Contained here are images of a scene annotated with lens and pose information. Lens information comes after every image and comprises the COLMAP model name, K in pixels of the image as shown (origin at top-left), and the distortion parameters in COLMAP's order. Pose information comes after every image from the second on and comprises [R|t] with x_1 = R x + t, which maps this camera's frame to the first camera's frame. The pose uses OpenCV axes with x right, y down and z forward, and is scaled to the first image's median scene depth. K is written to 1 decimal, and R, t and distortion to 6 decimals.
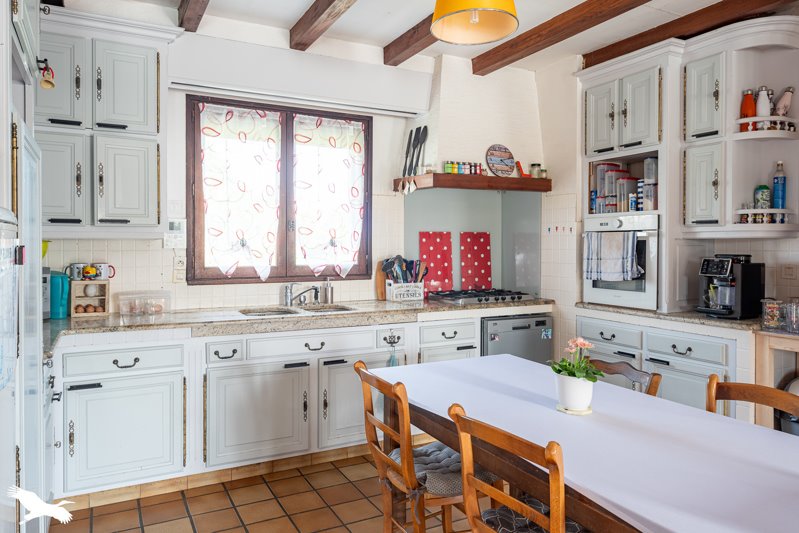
lens RADIAL K [[561.2, 0, 399.1], [0, 561.2, 250.4], [0, 0, 1]] dist [0.000975, 0.000035]
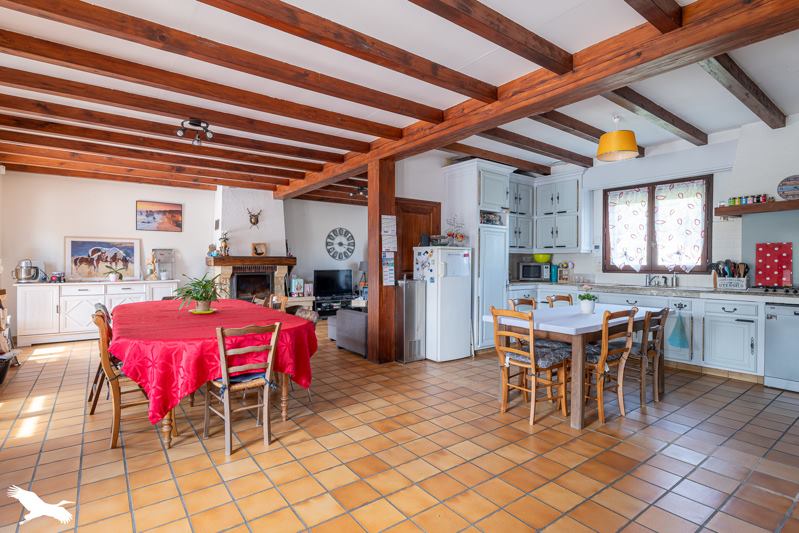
lens RADIAL K [[402.1, 0, 399.7], [0, 402.1, 264.8], [0, 0, 1]] dist [-0.000735, -0.000120]
pose [[0.152079, 0.005876, -0.988351, 1.024491], [-0.009397, 0.999946, 0.004499, 0.028152], [0.988324, 0.008603, 0.152126, -0.068616]]
